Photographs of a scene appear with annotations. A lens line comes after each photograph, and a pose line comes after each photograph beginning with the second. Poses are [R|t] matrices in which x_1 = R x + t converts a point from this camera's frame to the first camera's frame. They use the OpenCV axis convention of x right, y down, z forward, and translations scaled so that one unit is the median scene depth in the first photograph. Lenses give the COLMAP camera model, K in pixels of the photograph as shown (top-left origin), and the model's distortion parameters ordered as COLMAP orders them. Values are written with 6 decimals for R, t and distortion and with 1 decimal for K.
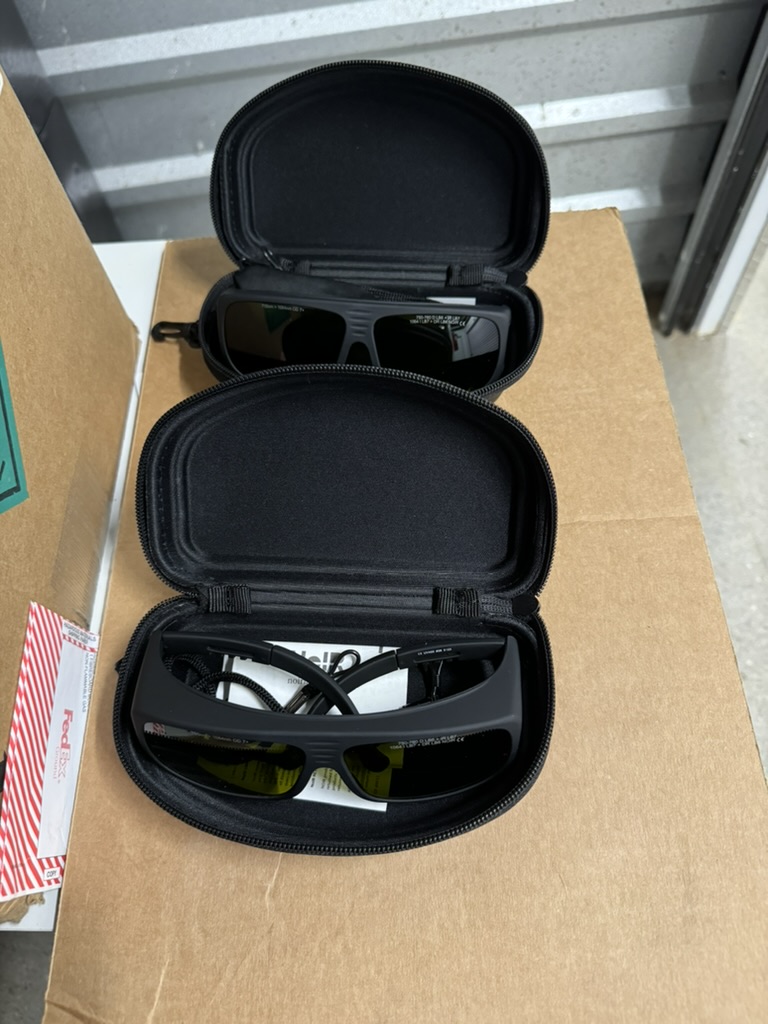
lens RADIAL K [[756.4, 0, 384.0], [0, 756.4, 512.0], [0, 0, 1]] dist [0.124489, -0.249064]
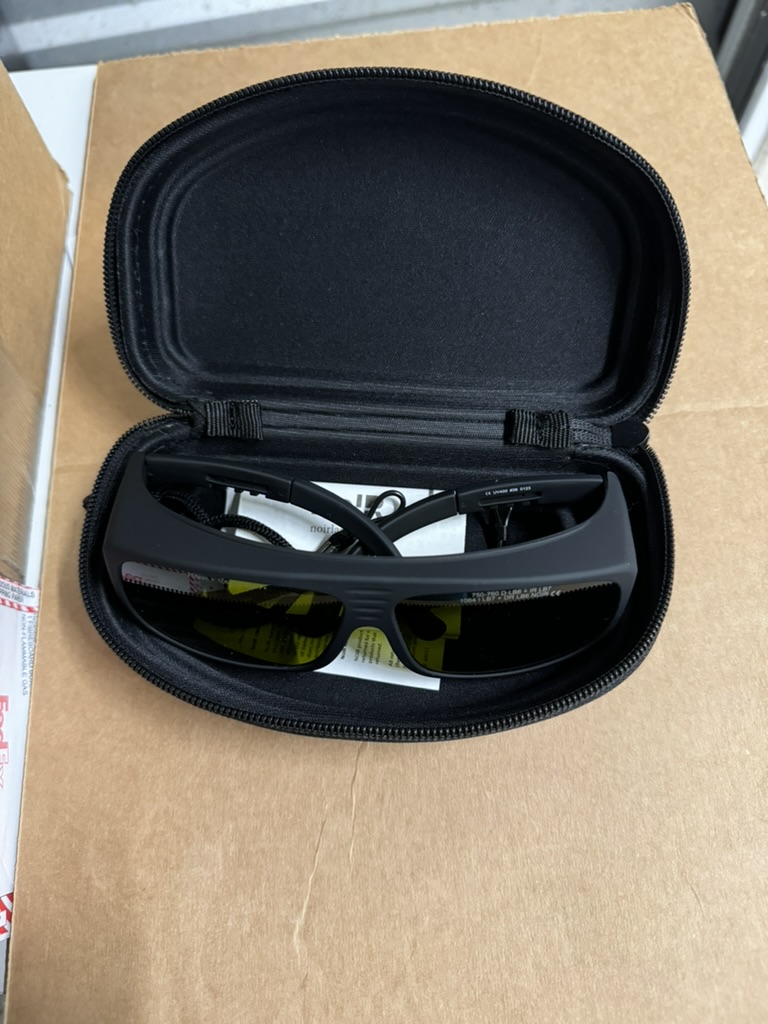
lens RADIAL K [[781.2, 0, 382.5], [0, 781.2, 507.3], [0, 0, 1]] dist [-0.031714, 0.009080]
pose [[0.998432, -0.037661, 0.041425, -0.074539], [0.033341, 0.994384, 0.100443, 0.020472], [-0.044975, -0.098904, 0.994080, 0.267777]]
